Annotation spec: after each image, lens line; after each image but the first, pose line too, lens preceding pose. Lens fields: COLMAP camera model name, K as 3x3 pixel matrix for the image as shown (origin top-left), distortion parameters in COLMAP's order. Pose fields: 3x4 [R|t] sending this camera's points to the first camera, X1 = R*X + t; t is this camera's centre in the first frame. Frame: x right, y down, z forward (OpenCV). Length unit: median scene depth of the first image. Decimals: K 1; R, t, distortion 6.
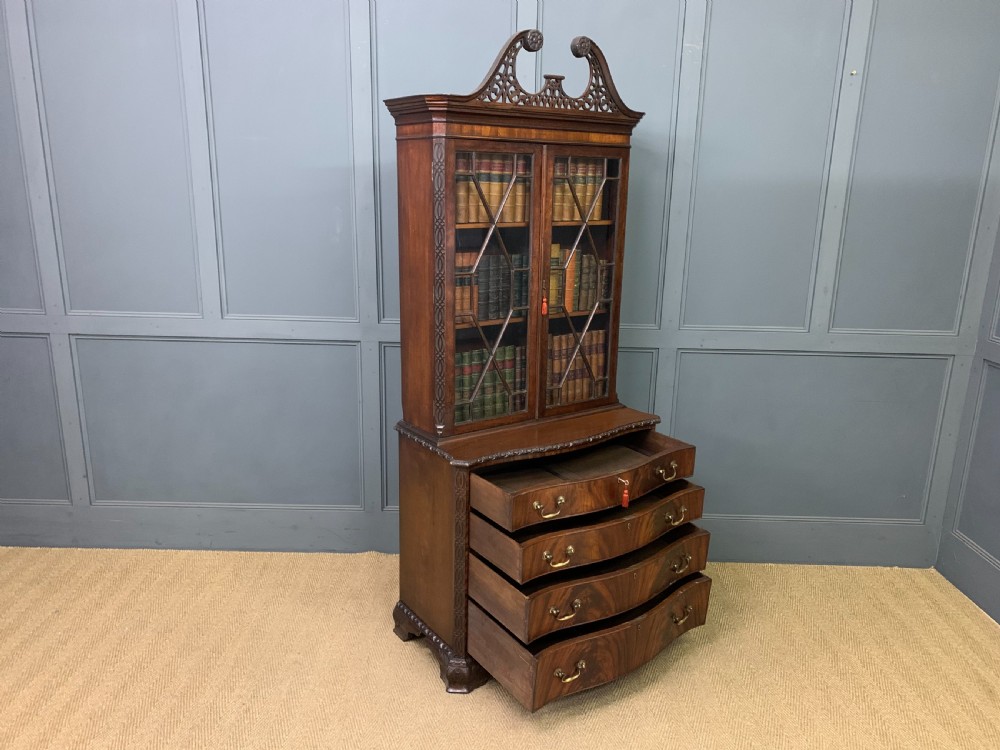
lens RADIAL K [[767.8, 0, 503.2], [0, 767.8, 377.3], [0, 0, 1]] dist [0.038420, -0.038323]
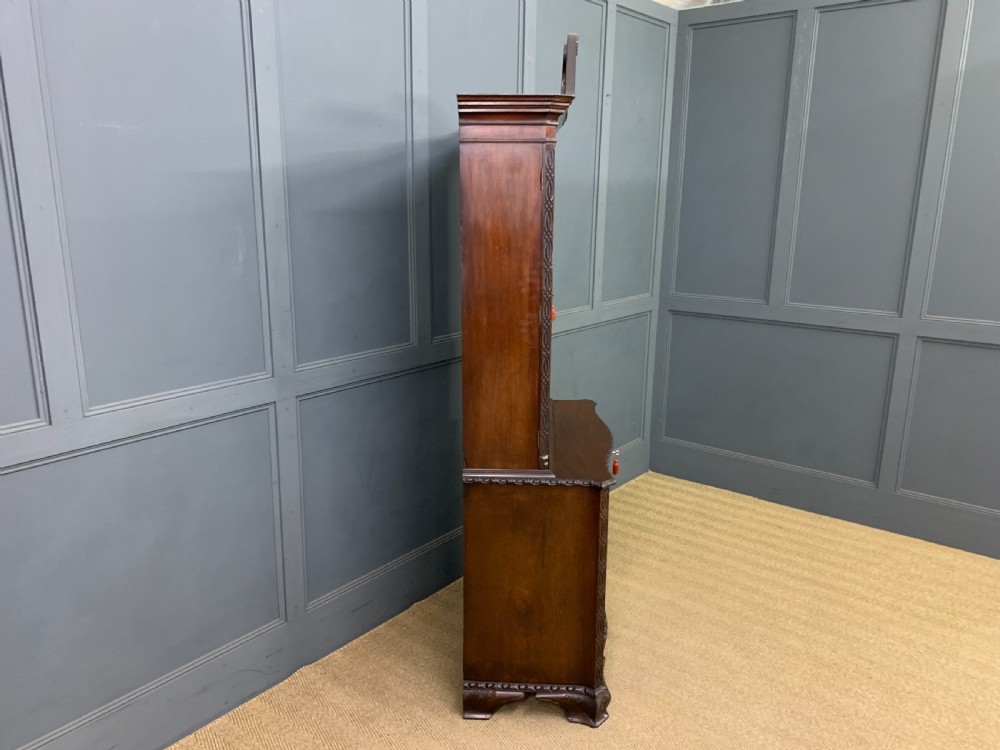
lens RADIAL K [[767.8, 0, 478.3], [0, 767.8, 366.8], [0, 0, 1]] dist [0.038420, -0.038323]
pose [[0.624970, -0.193066, 0.756398, -0.808856], [0.199053, 0.976319, 0.084732, -0.135159], [-0.754844, 0.097609, 0.648601, 0.463212]]
